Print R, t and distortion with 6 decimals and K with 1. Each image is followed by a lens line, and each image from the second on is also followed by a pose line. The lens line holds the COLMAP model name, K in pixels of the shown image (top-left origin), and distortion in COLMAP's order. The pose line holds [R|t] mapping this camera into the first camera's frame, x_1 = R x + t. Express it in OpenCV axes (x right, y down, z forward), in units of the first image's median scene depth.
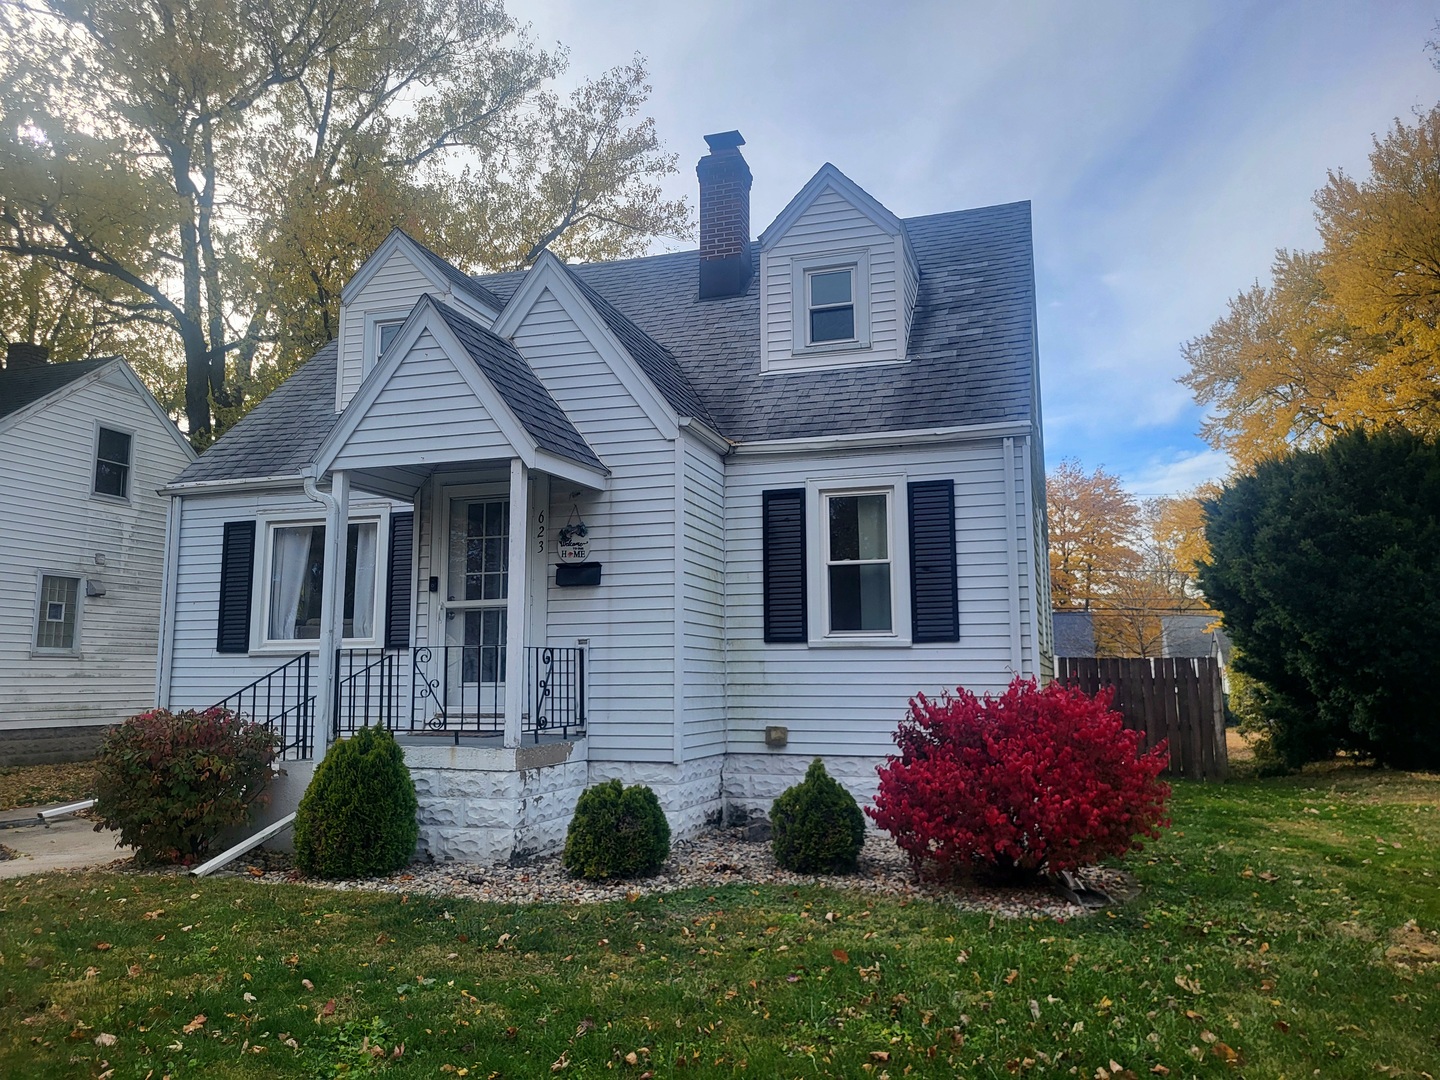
lens RADIAL K [[1106.4, 0, 720.6], [0, 1106.4, 531.2], [0, 0, 1]] dist [0.039369, 0.003837]
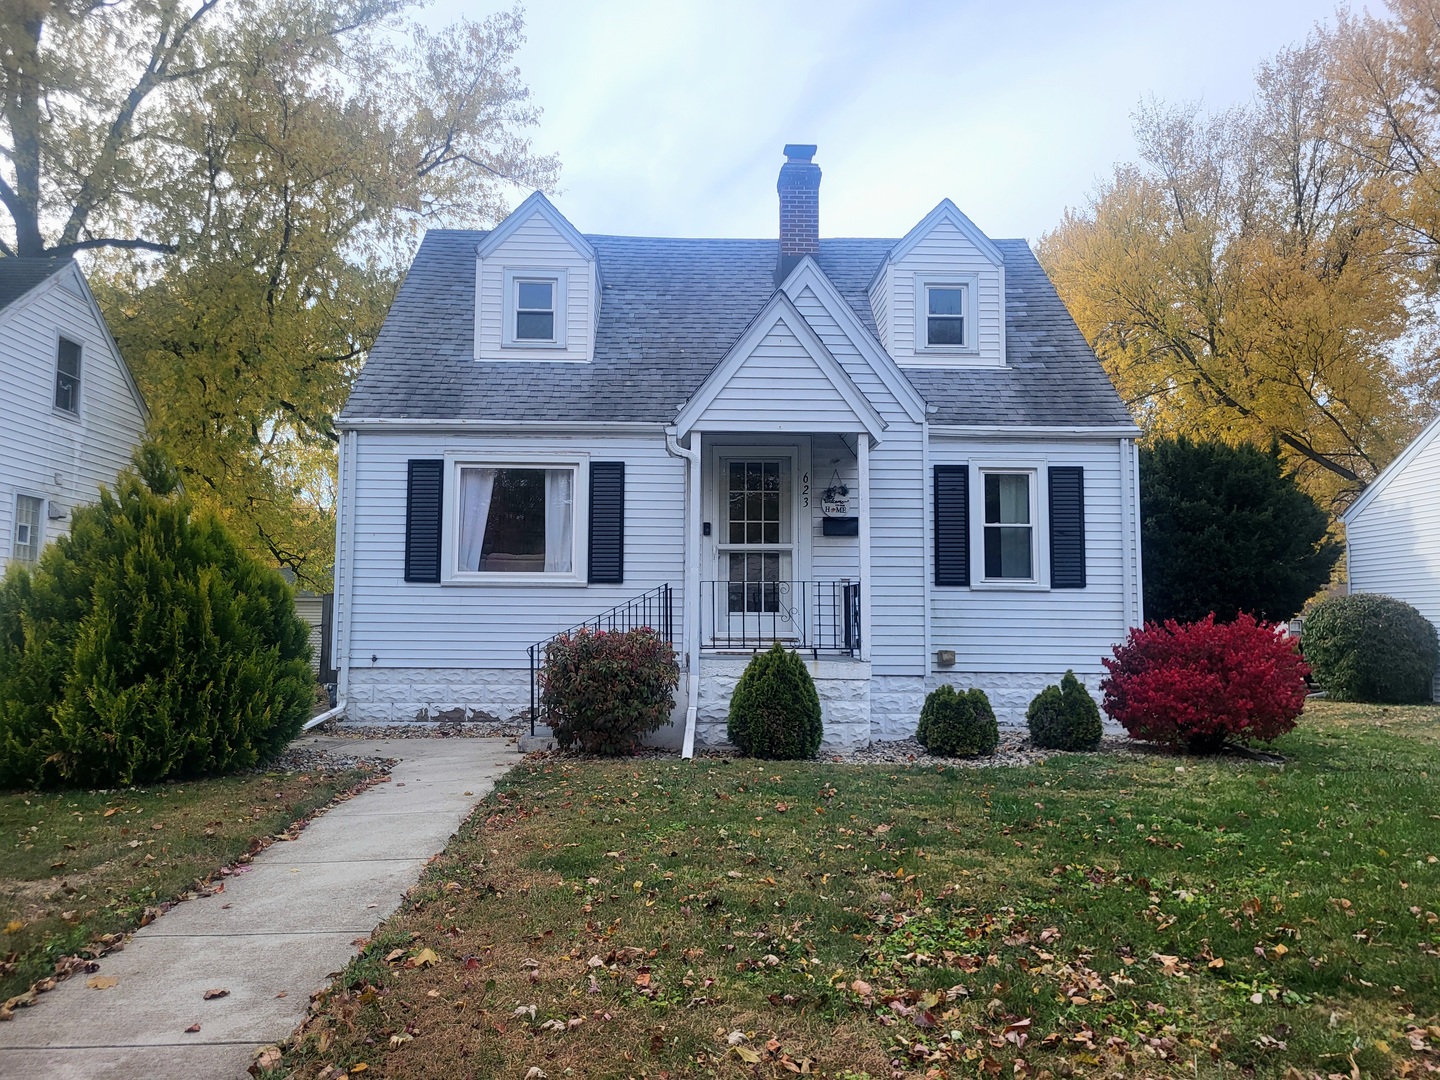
lens RADIAL K [[1104.6, 0, 720.0], [0, 1104.6, 540.0], [0, 0, 1]] dist [0.036481, -0.000625]
pose [[0.939297, 0.037968, 0.340998, -0.629712], [-0.056070, 0.997484, 0.043386, 0.007599], [-0.338493, -0.059872, 0.939062, -0.105451]]
